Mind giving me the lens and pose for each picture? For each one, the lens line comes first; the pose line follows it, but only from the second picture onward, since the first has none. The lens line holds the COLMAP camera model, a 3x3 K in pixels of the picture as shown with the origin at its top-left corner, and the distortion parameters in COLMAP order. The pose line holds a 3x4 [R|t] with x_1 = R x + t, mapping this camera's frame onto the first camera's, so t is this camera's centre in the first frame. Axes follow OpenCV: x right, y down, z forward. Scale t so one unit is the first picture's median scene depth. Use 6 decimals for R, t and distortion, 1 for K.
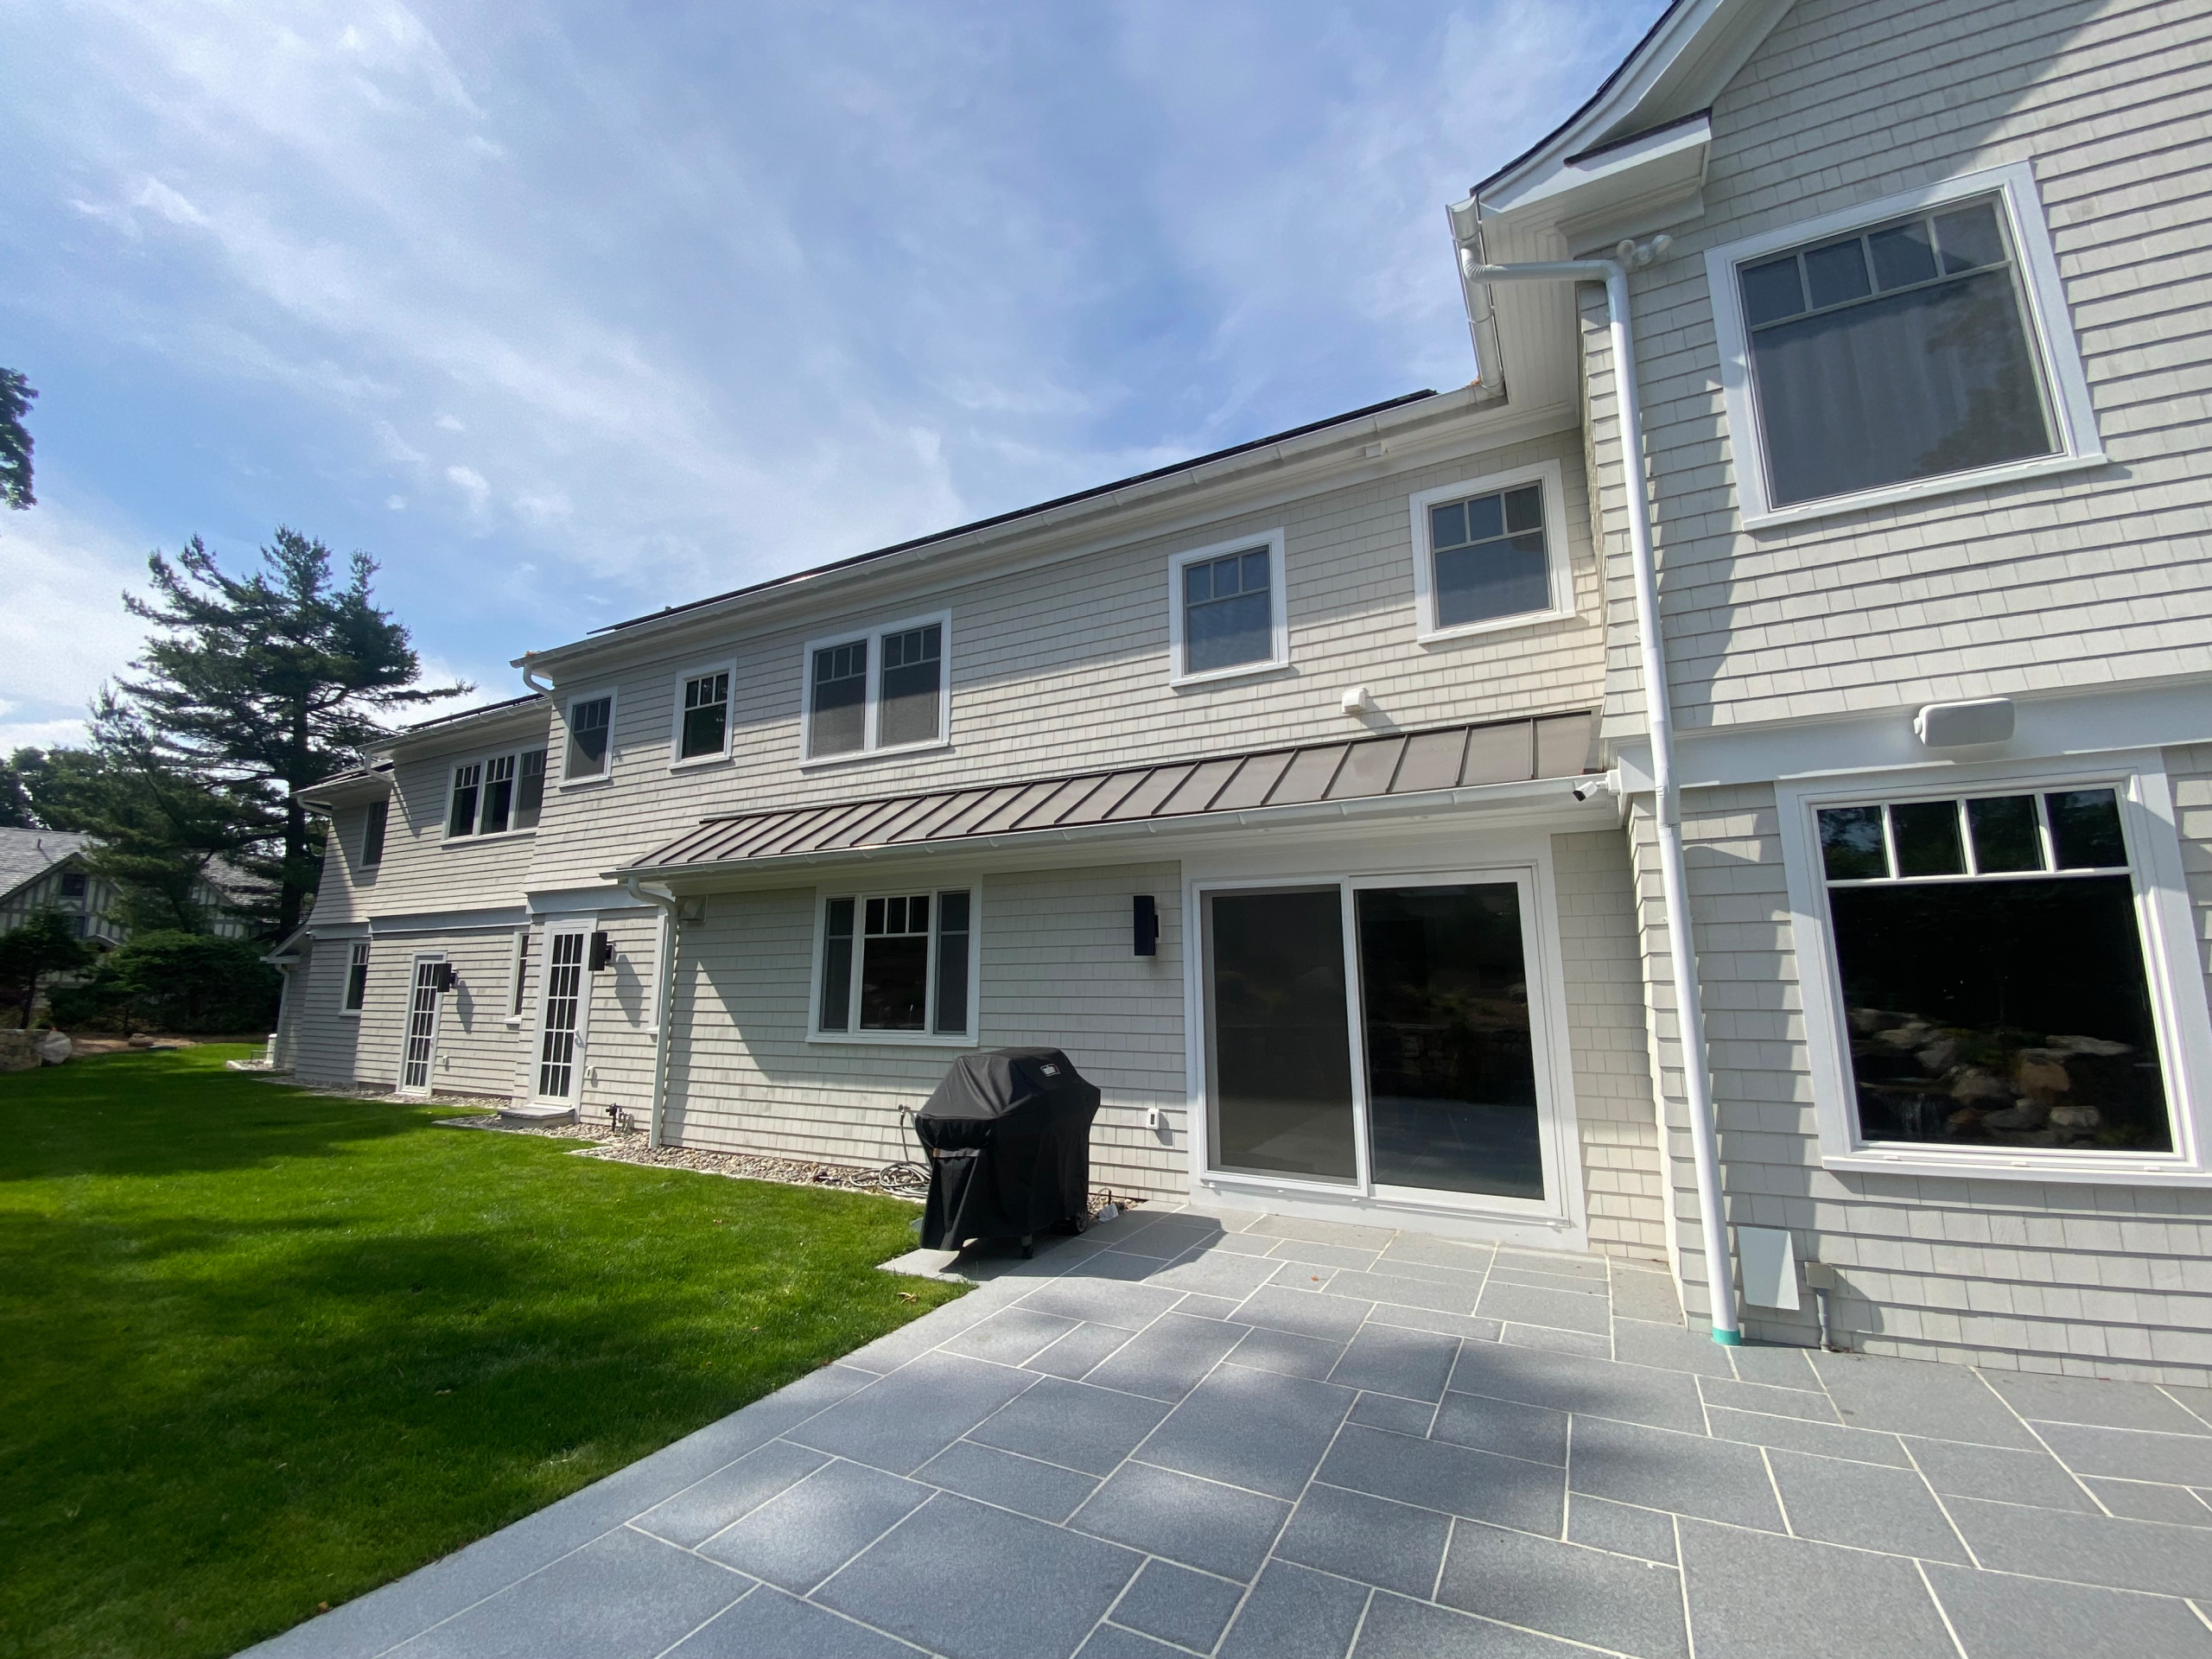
lens RADIAL K [[963.3, 0, 1162.3], [0, 963.3, 805.6], [0, 0, 1]] dist [0.042964, -0.030010]
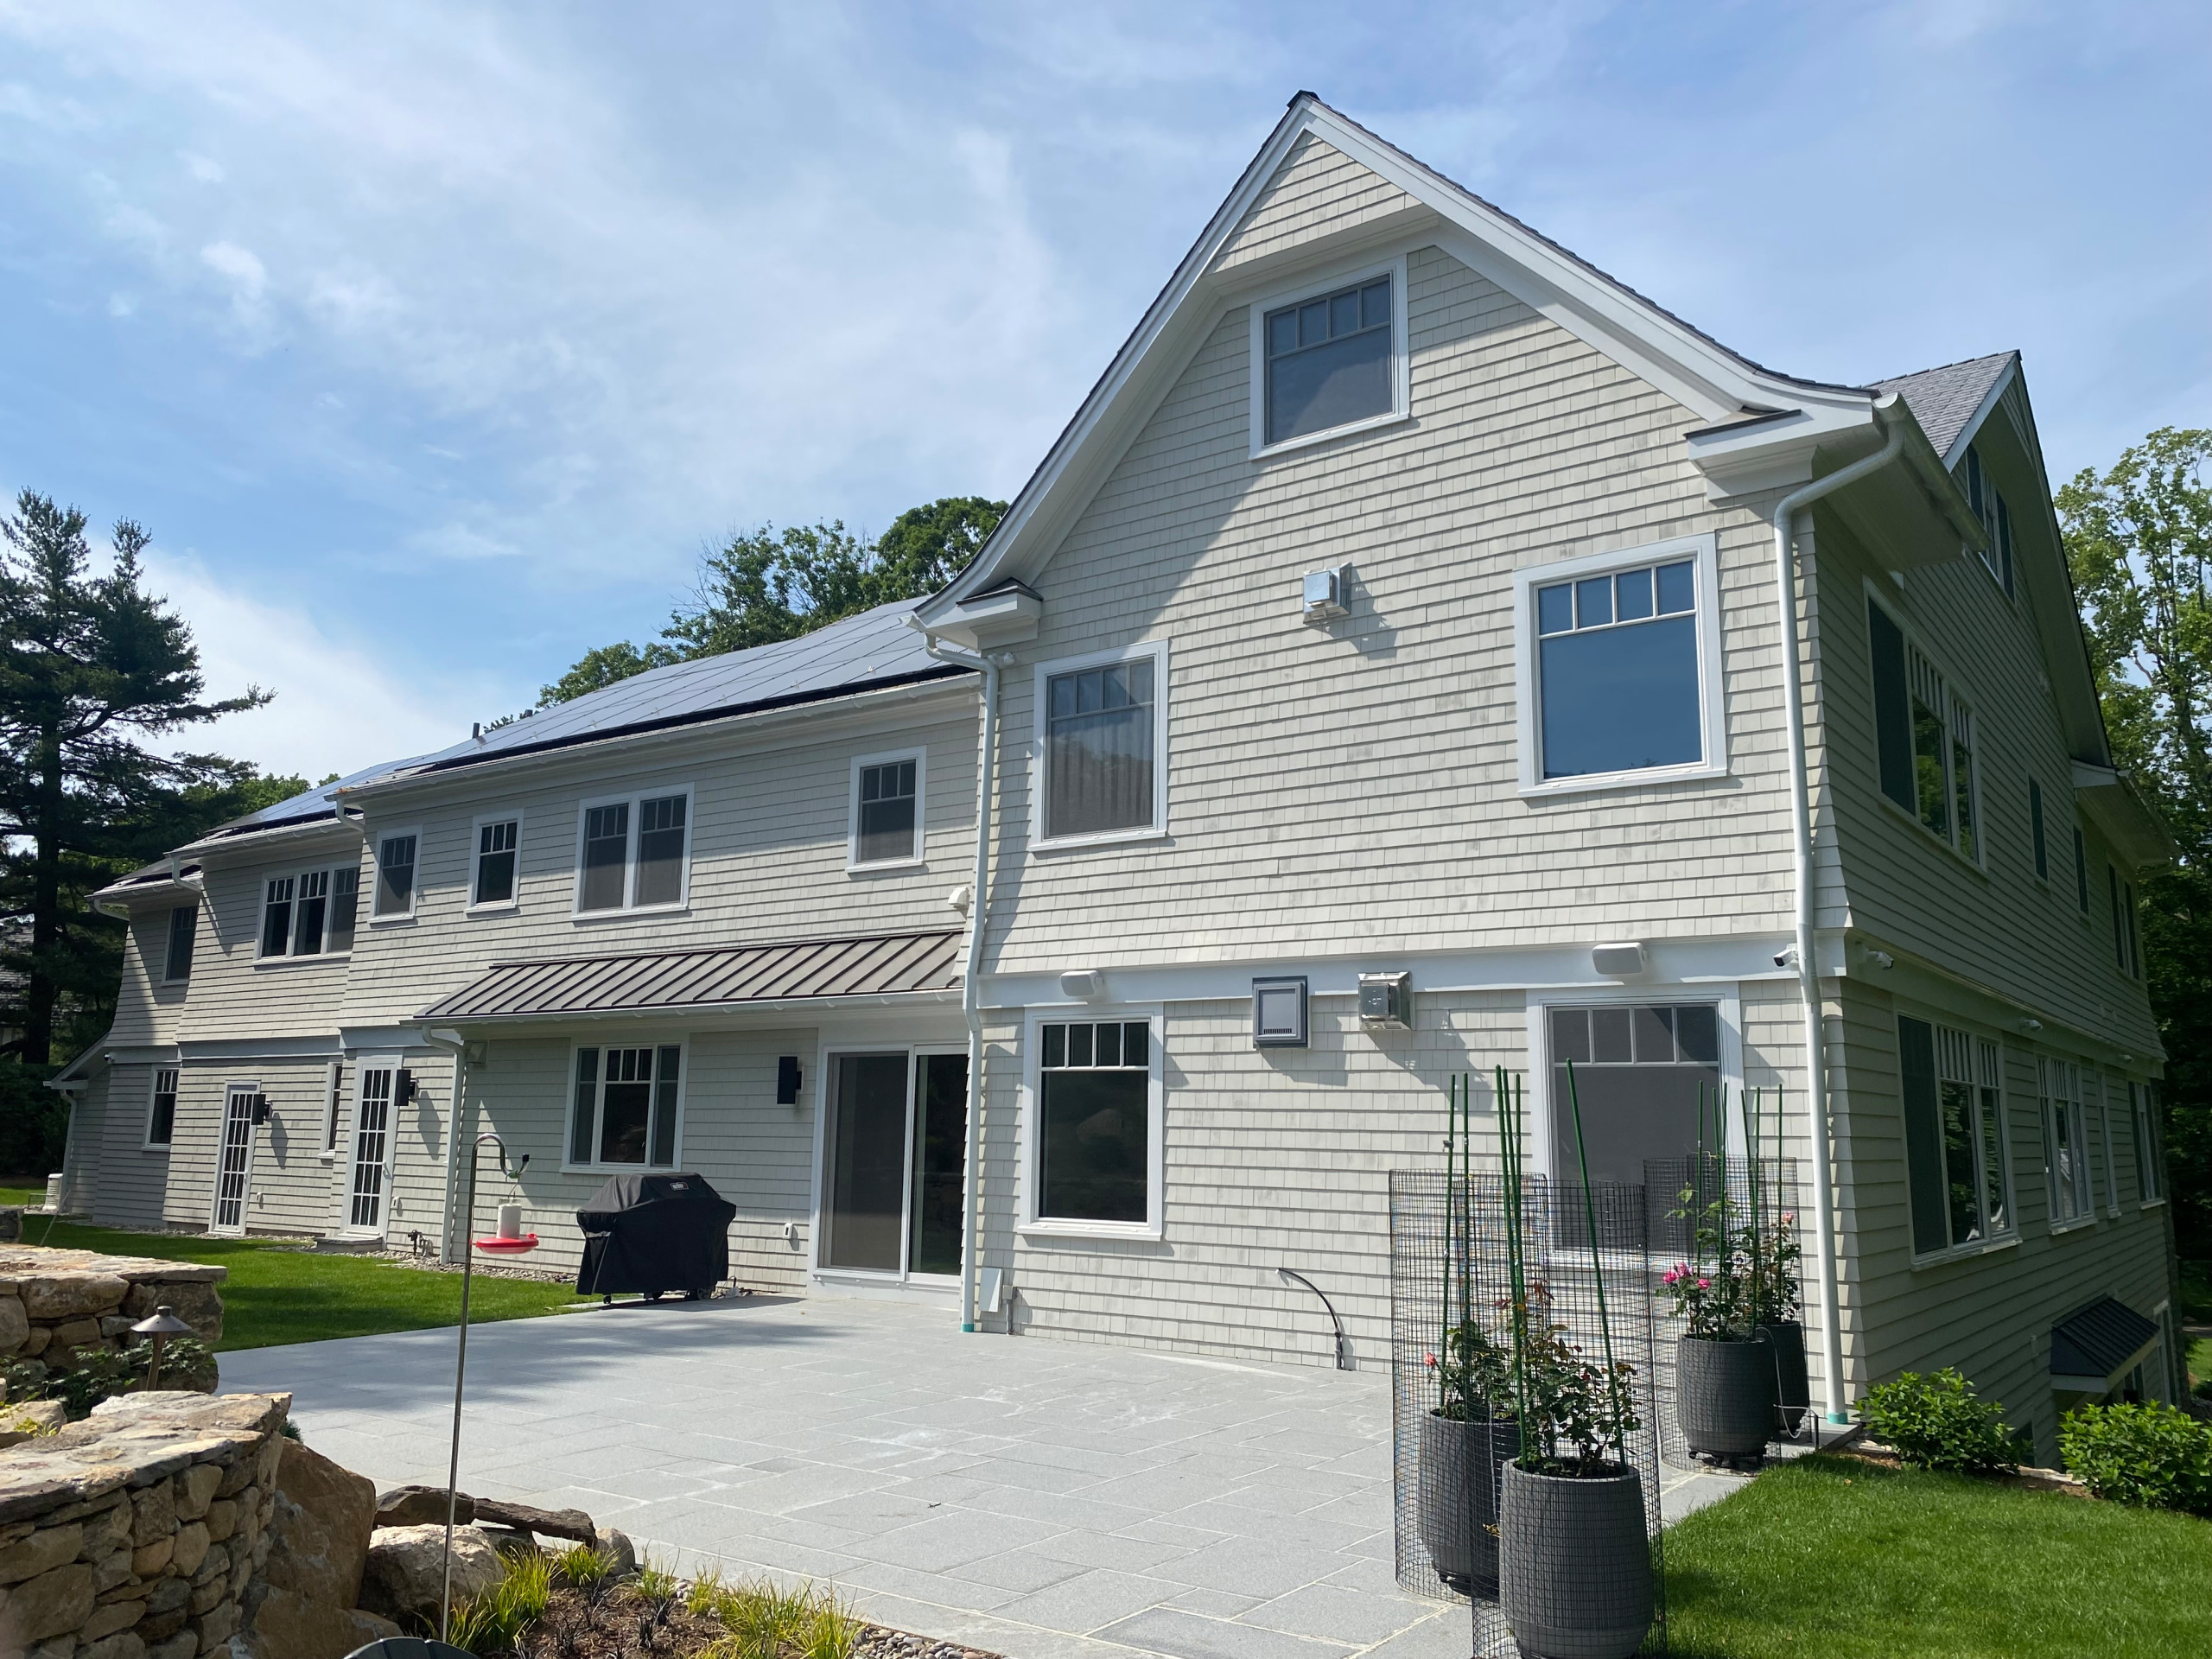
lens RADIAL K [[1654.7, 0, 1095.6], [0, 1654.7, 801.1], [0, 0, 1]] dist [0.055802, -0.009274]
pose [[0.988240, -0.012188, -0.152422, 0.408103], [0.010204, 0.999853, -0.013794, -0.117929], [0.152567, 0.012077, 0.988219, -0.626016]]
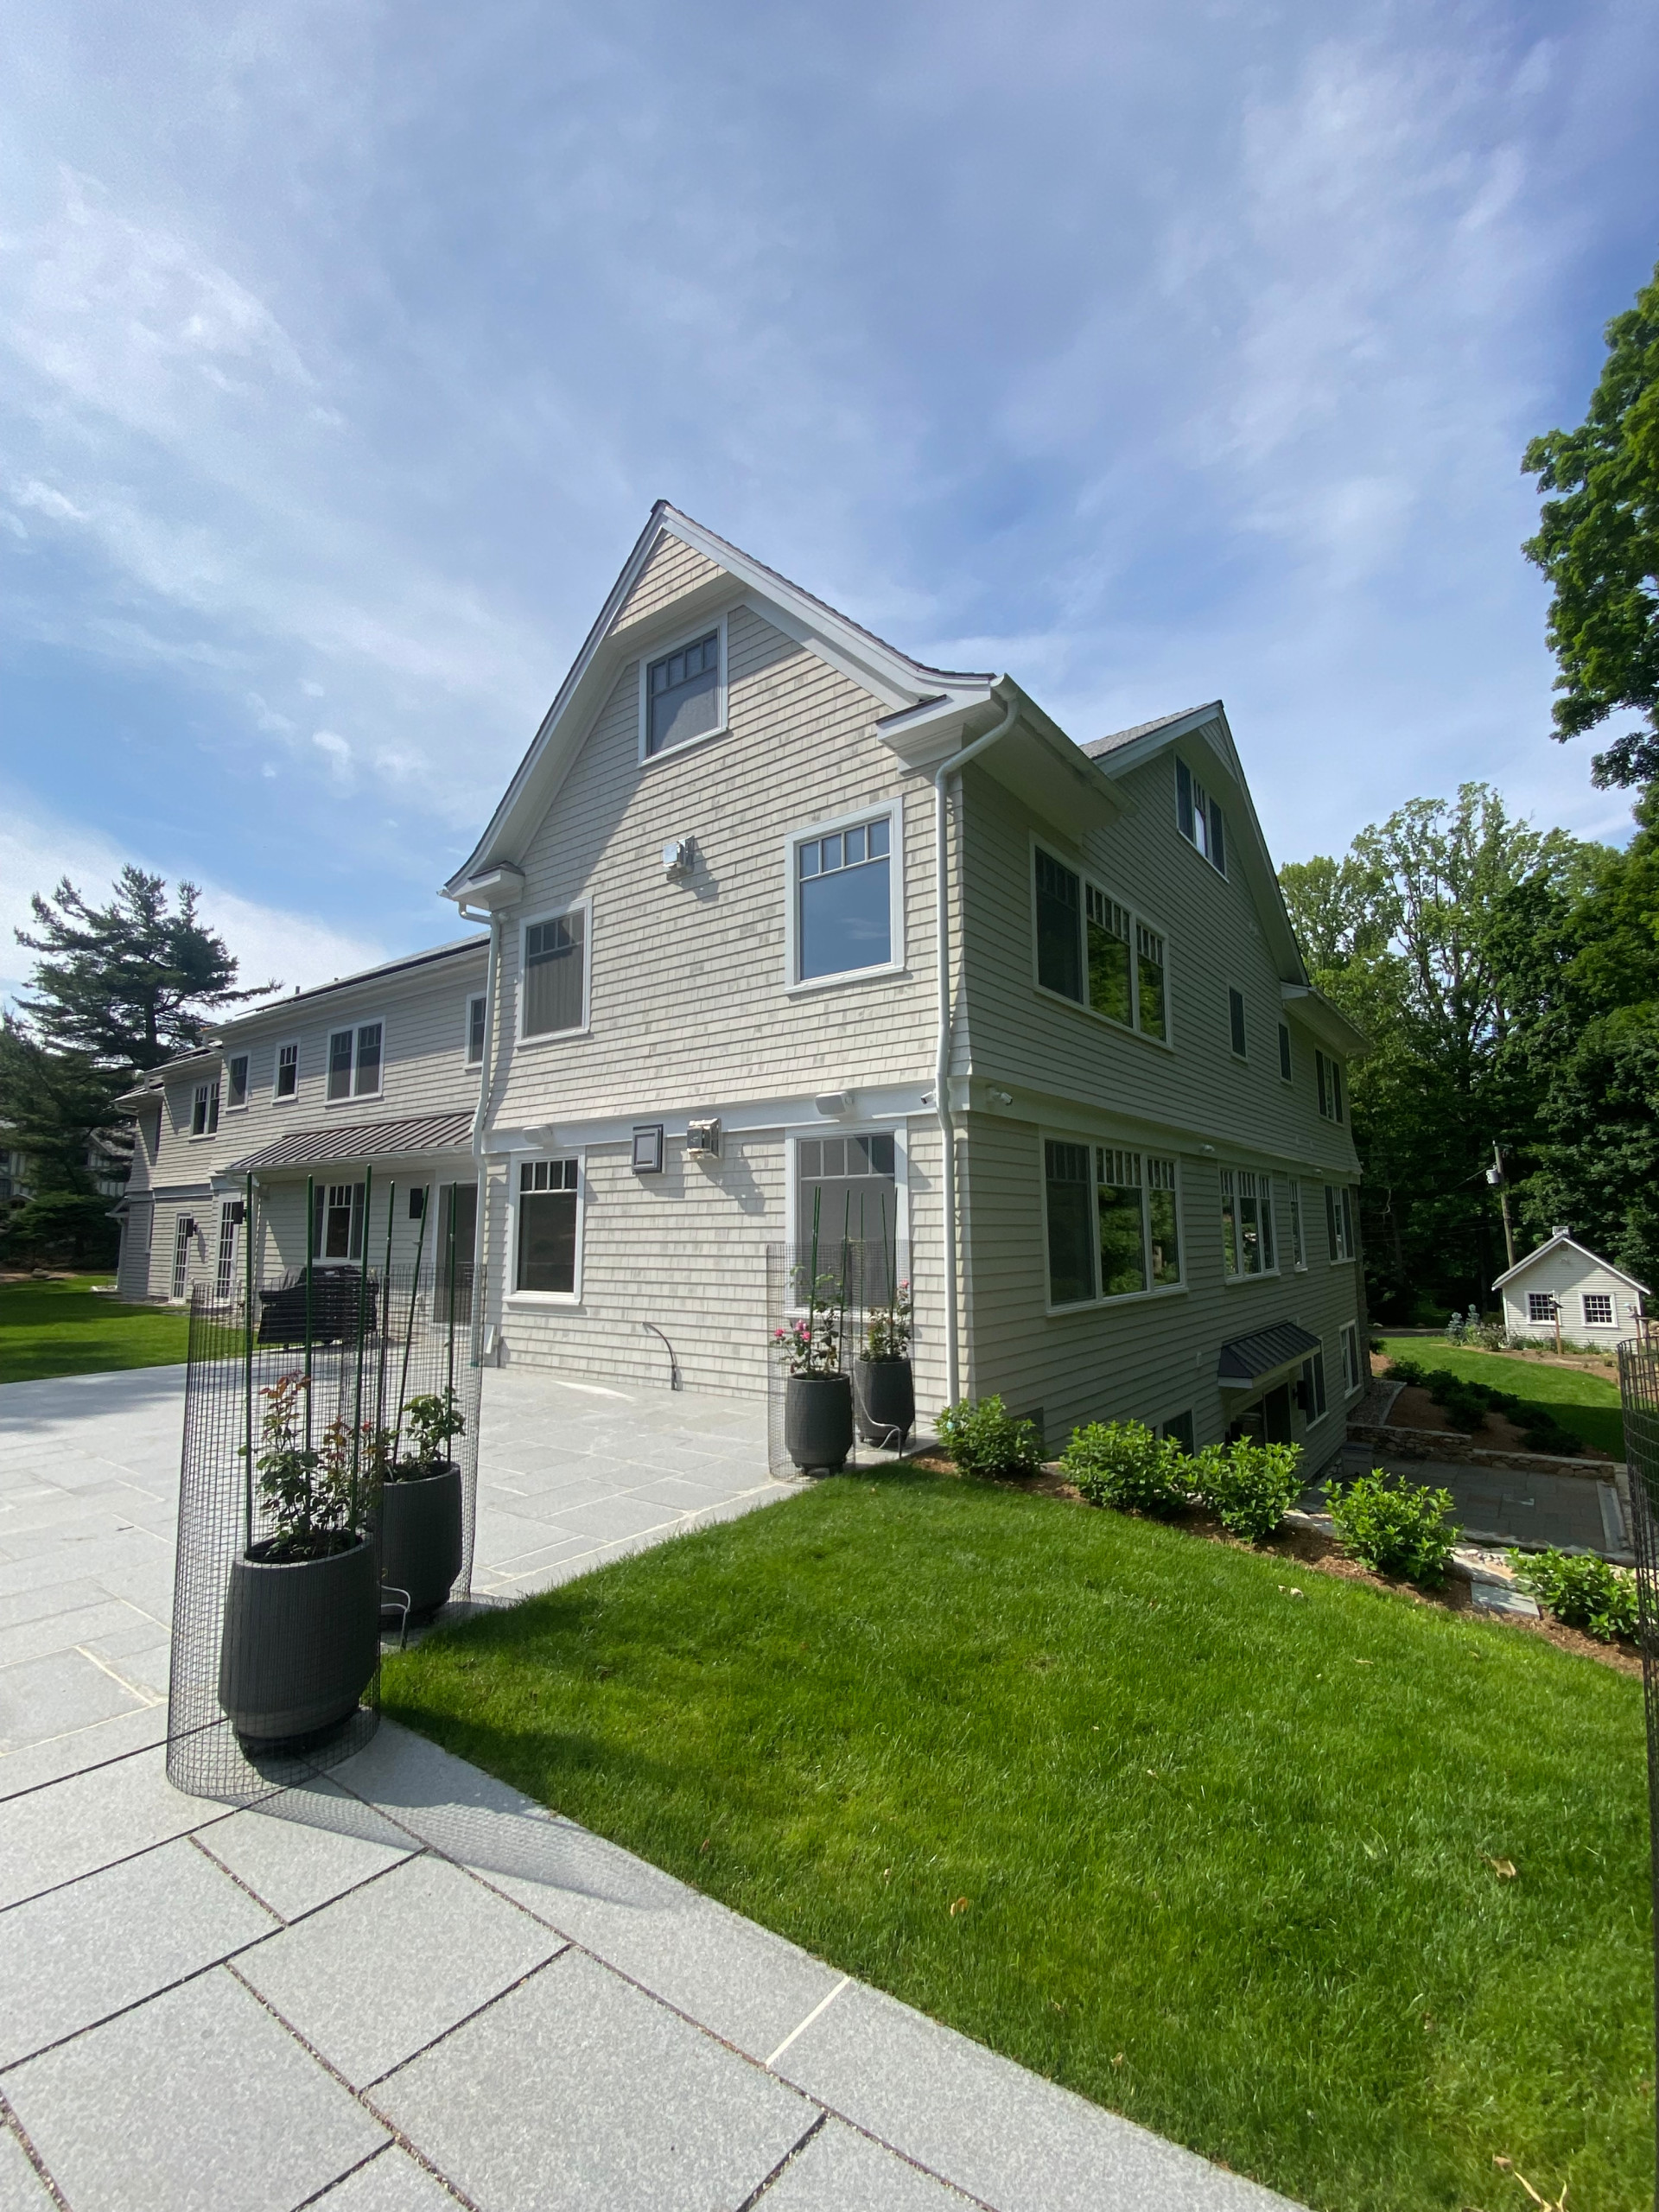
lens RADIAL K [[963.3, 0, 791.7], [0, 963.3, 1099.1], [0, 0, 1]] dist [0.042964, -0.030010]
pose [[0.985812, -0.024691, -0.166030, 0.602587], [0.032754, 0.998404, 0.046007, -0.086633], [0.164629, -0.050793, 0.985047, -0.454627]]
